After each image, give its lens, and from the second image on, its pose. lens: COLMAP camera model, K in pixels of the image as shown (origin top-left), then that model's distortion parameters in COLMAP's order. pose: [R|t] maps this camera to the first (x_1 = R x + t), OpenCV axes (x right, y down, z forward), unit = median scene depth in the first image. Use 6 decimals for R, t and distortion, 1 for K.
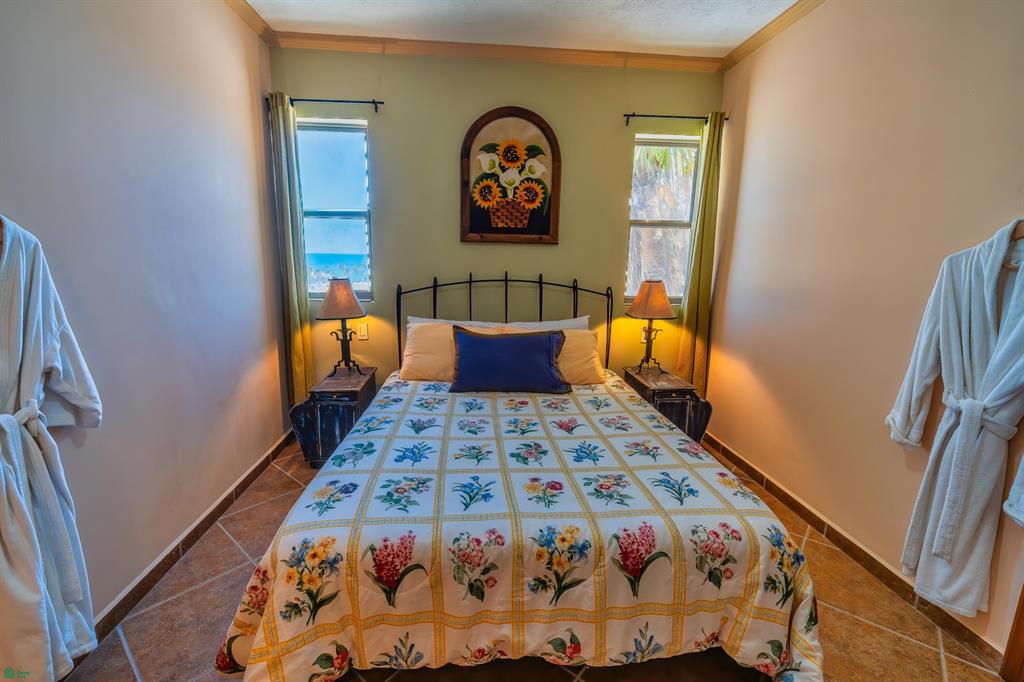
lens RADIAL K [[423.2, 0, 507.2], [0, 423.2, 342.5], [0, 0, 1]] dist [0.001095, -0.003138]
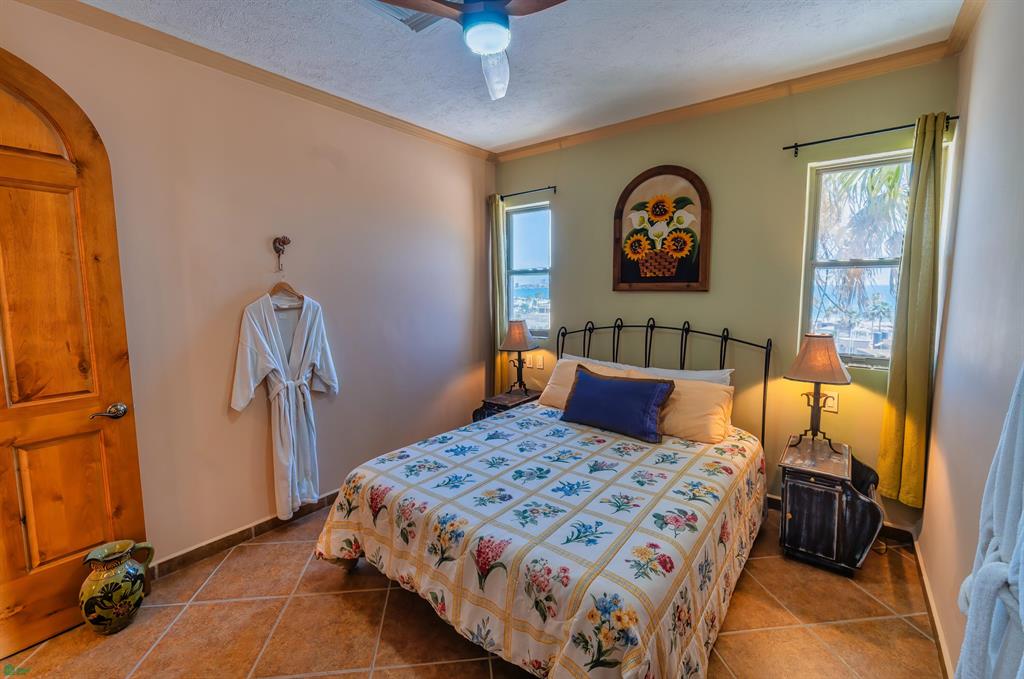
lens RADIAL K [[410.6, 0, 512.0], [0, 410.6, 339.5], [0, 0, 1]] dist [0.000173, -0.000230]
pose [[0.749318, 0.061457, -0.659352, 0.434916], [-0.114767, 0.992669, -0.037902, -0.040333], [0.652189, 0.104072, 0.750878, 0.023769]]
